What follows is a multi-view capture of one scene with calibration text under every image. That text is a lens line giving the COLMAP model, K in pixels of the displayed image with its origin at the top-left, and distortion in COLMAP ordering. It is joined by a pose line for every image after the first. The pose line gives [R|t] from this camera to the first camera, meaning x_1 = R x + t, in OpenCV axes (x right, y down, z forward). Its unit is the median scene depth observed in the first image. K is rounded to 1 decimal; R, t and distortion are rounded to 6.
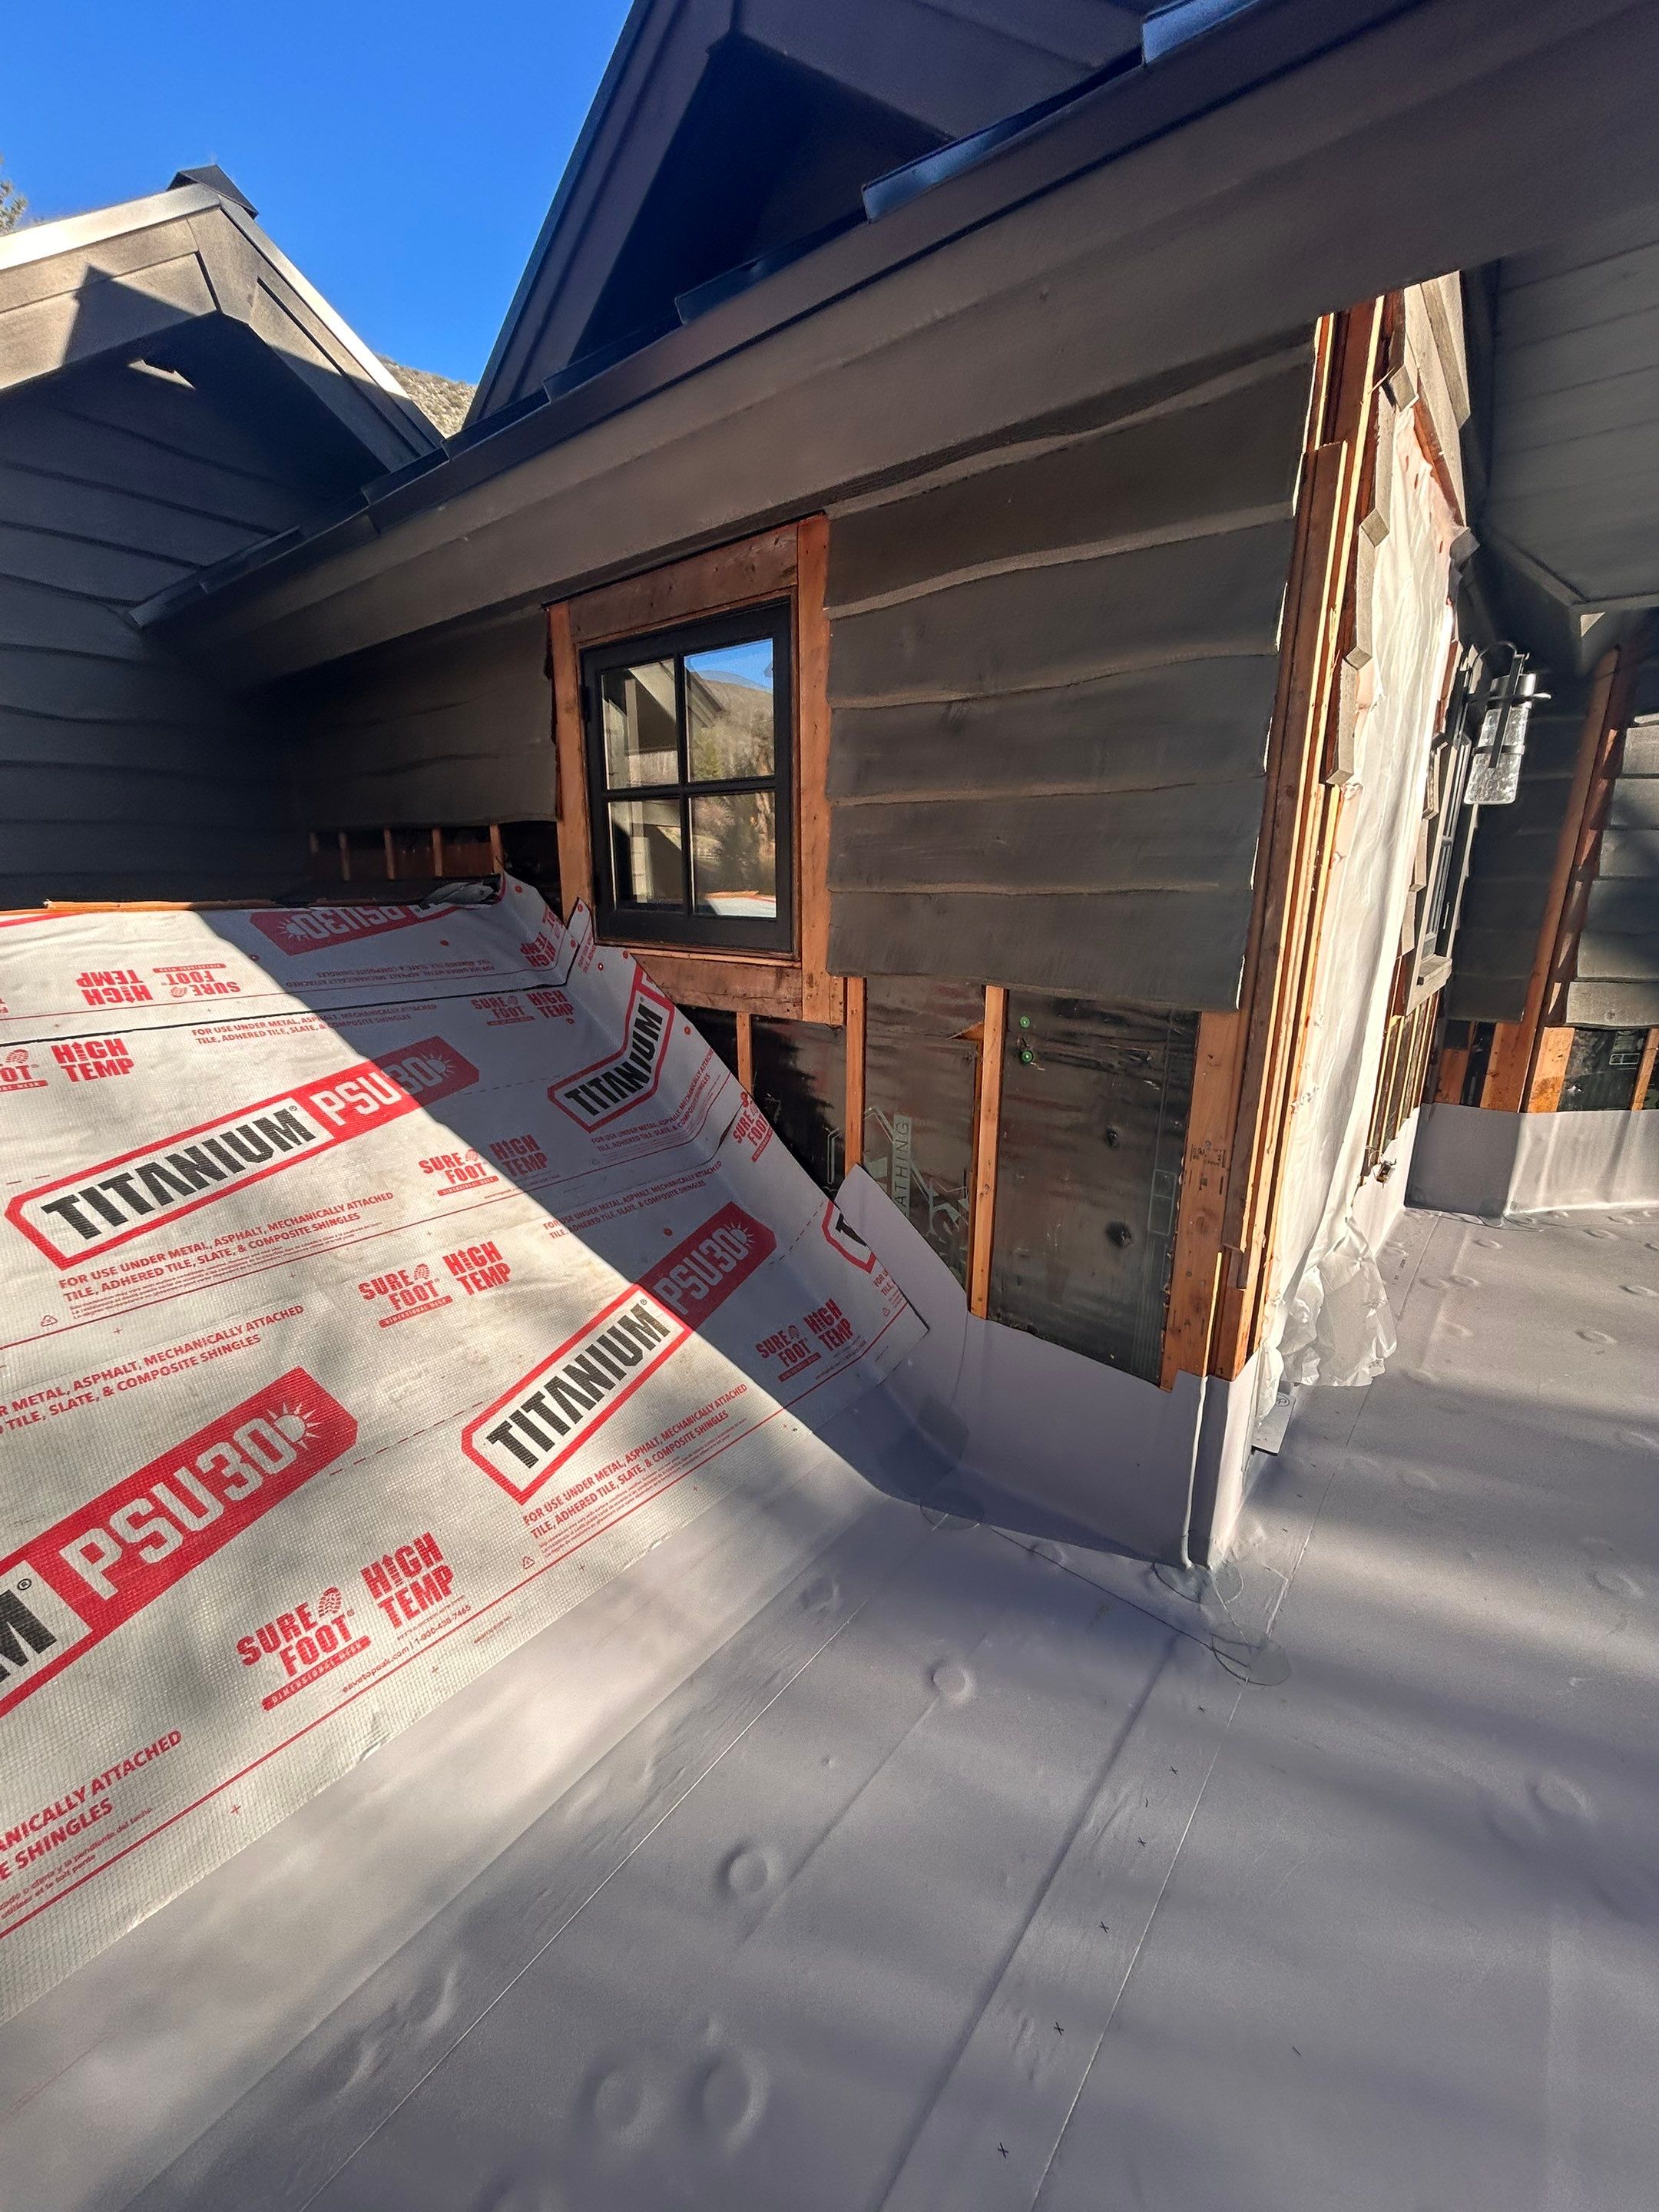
lens RADIAL K [[894.8, 0, 833.9], [0, 894.8, 1110.6], [0, 0, 1]] dist [0.000137, -0.000034]
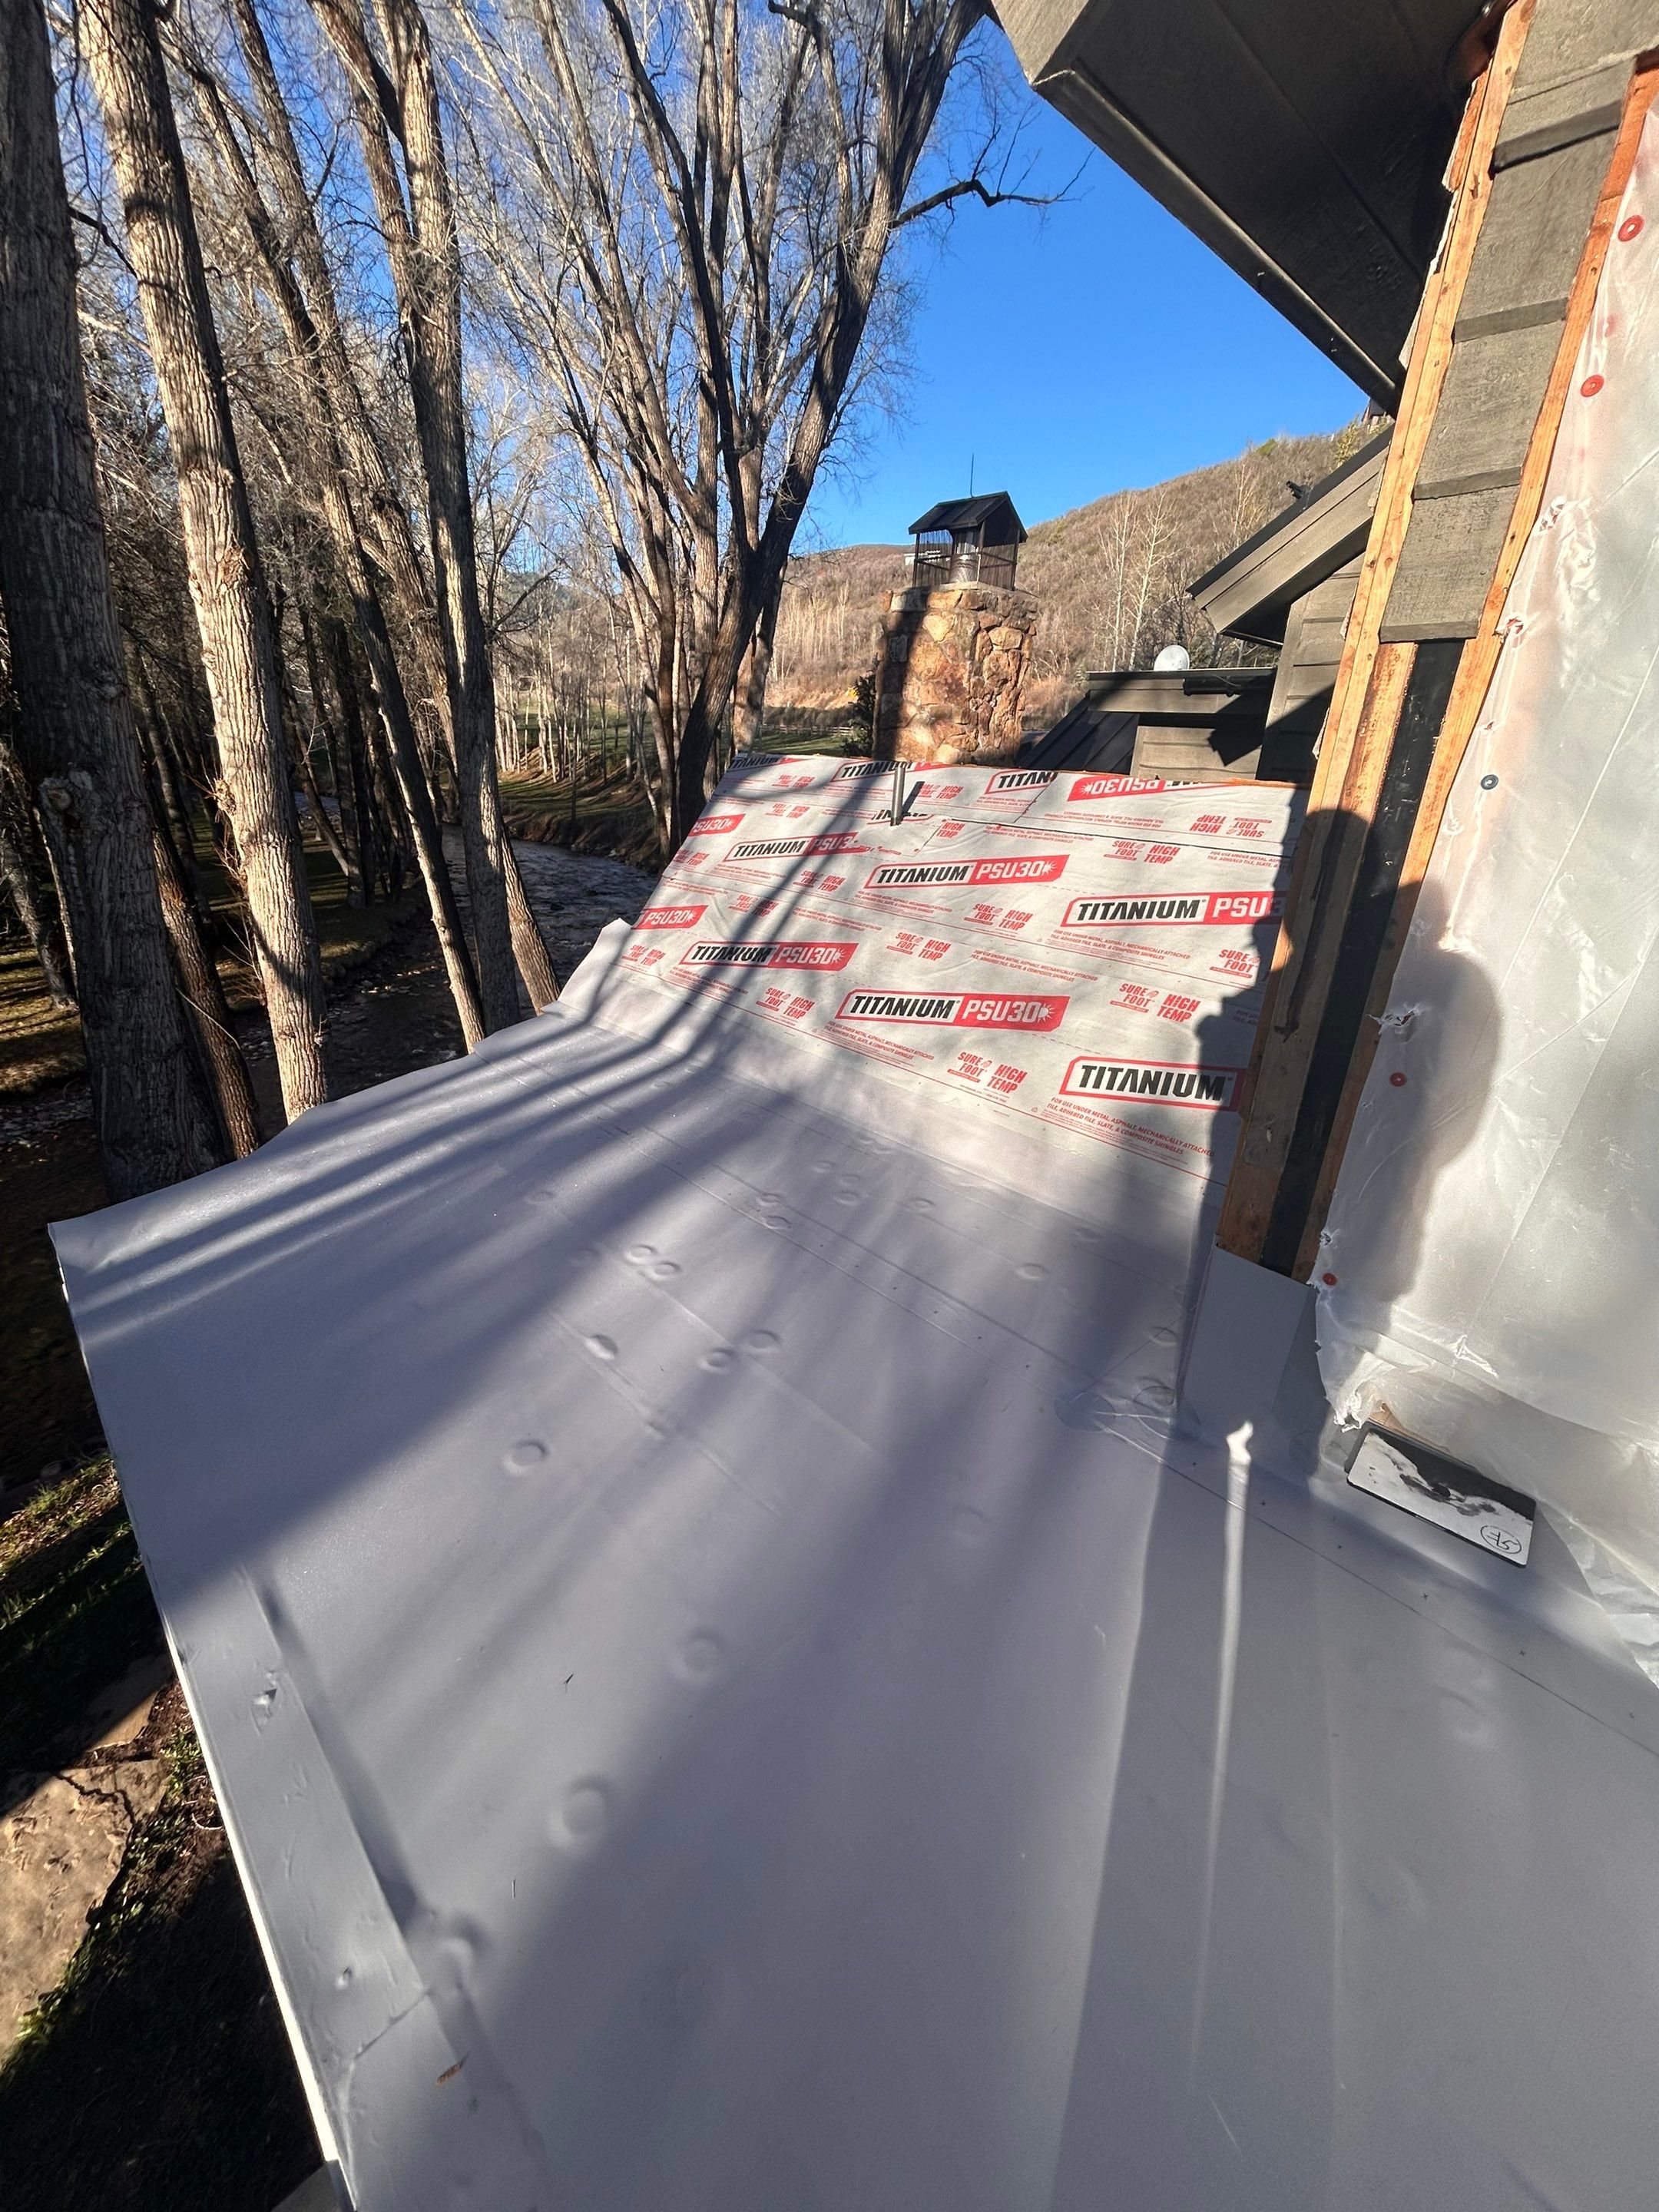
lens RADIAL K [[894.8, 0, 828.1], [0, 894.8, 1119.6], [0, 0, 1]] dist [0.000137, -0.000034]
pose [[-0.124698, 0.369984, -0.920632, 1.489058], [-0.295558, 0.871899, 0.390432, -0.112145], [0.947151, 0.320786, 0.000627, 0.544581]]
